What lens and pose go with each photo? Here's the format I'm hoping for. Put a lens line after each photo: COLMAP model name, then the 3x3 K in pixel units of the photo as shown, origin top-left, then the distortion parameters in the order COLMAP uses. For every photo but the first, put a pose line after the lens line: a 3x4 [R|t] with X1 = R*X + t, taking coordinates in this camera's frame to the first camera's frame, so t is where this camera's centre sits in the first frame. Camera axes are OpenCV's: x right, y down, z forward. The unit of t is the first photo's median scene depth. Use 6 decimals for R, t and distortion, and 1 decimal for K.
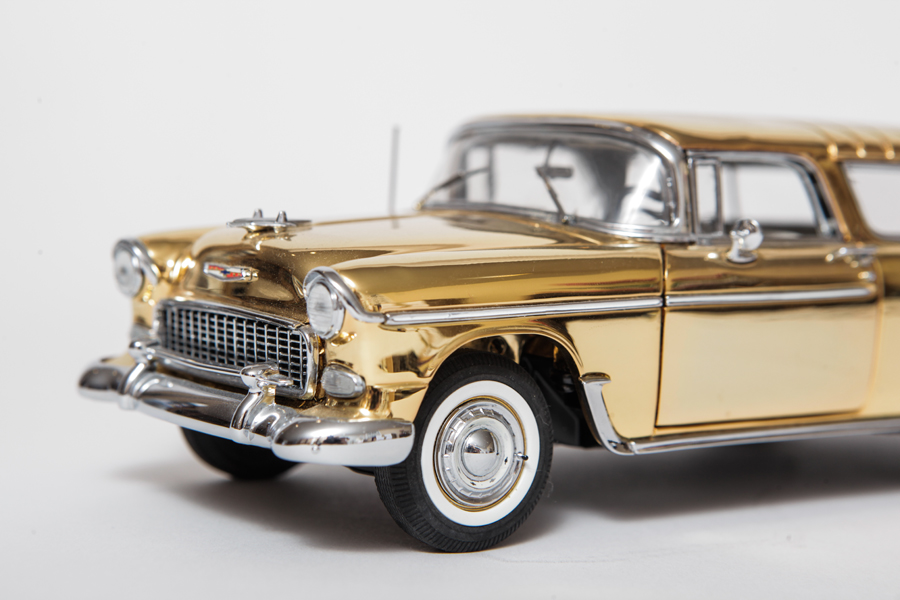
lens RADIAL K [[1847.7, 0, 449.6], [0, 1847.7, 295.2], [0, 0, 1]] dist [0.456724, 0.000000]
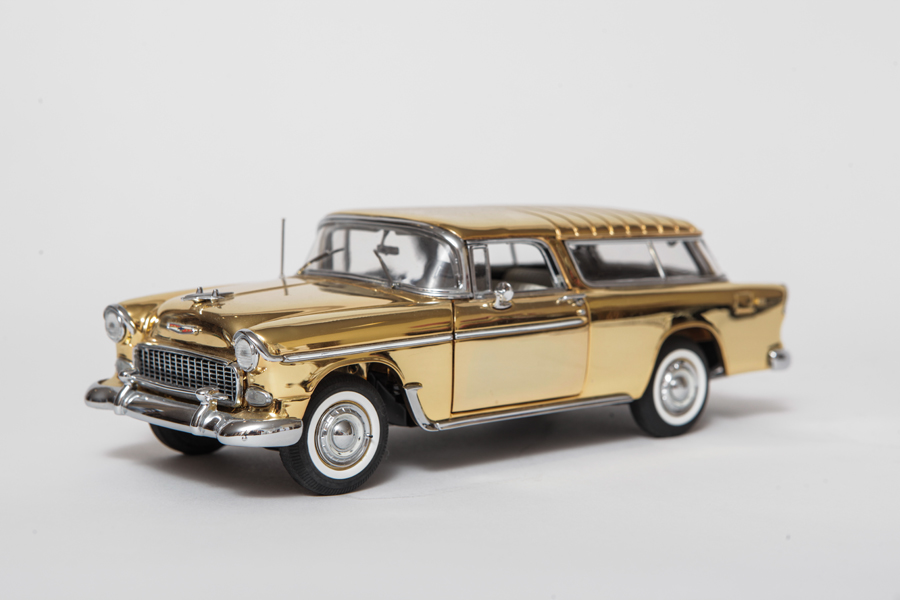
lens RADIAL K [[1847.7, 0, 448.9], [0, 1847.7, 302.7], [0, 0, 1]] dist [0.456724, 0.000000]
pose [[0.997604, -0.034422, 0.060012, 0.014005], [0.032331, 0.998847, 0.035478, -0.082049], [-0.061164, -0.033452, 0.997567, -0.604887]]
